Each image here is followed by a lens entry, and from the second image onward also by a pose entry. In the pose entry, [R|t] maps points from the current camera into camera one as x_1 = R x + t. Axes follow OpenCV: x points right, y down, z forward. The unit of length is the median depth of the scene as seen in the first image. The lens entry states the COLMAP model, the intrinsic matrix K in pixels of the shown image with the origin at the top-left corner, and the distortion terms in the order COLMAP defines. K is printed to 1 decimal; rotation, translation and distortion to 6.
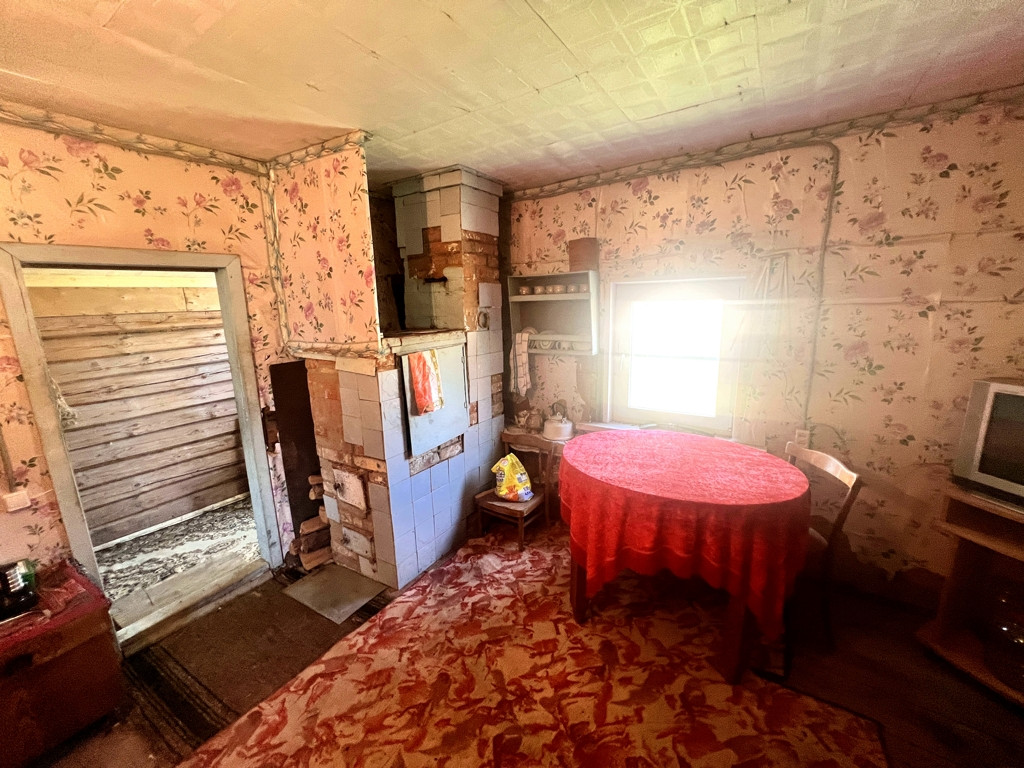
lens RADIAL K [[411.1, 0, 507.7], [0, 411.1, 382.7], [0, 0, 1]] dist [-0.003193, 0.000250]
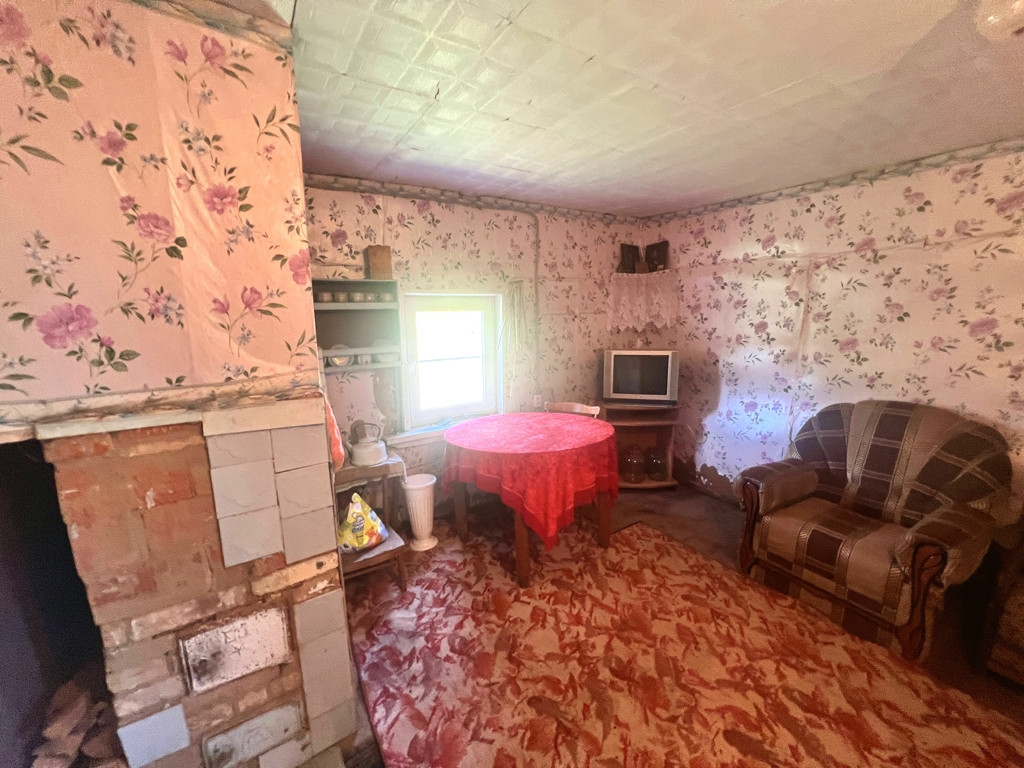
lens RADIAL K [[411.1, 0, 511.5], [0, 411.1, 383.0], [0, 0, 1]] dist [-0.003193, 0.000250]
pose [[0.402554, -0.146580, 0.903584, -0.742793], [0.173148, 0.981470, 0.082076, -0.076091], [-0.898872, 0.123413, 0.420475, 0.442570]]
